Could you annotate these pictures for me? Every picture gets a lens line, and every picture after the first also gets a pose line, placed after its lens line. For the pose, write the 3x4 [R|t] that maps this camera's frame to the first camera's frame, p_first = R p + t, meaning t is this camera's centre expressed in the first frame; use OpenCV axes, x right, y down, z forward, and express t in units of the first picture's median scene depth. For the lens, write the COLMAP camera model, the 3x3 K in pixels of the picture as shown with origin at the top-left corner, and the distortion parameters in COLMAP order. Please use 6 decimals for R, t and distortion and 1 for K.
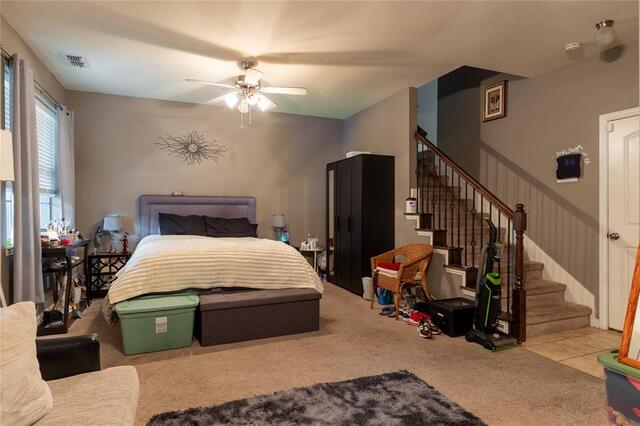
lens RADIAL K [[360.9, 0, 320.0], [0, 360.9, 213.0], [0, 0, 1]] dist [-0.002573, -0.000481]
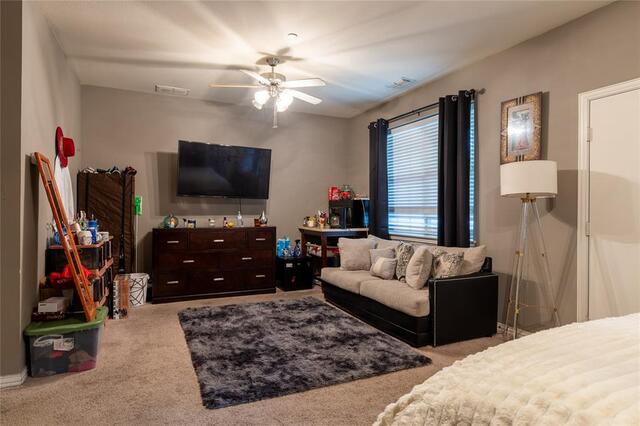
lens RADIAL K [[360.9, 0, 320.0], [0, 360.9, 213.0], [0, 0, 1]] dist [-0.002573, -0.000481]
pose [[-0.998482, -0.009287, -0.054294, 0.021710], [-0.010011, 0.999864, 0.013077, -0.008099], [0.054165, 0.013601, -0.998439, 1.083299]]
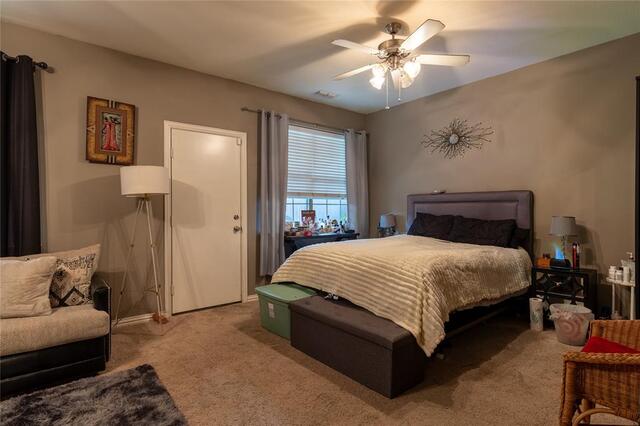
lens RADIAL K [[335.5, 0, 329.1], [0, 335.5, 210.2], [0, 0, 1]] dist [0.000518, 0.000440]
pose [[0.295091, 0.000381, -0.955469, 0.424503], [-0.004919, 0.999987, -0.001121, -0.003927], [0.955457, 0.005031, 0.295089, 0.582016]]
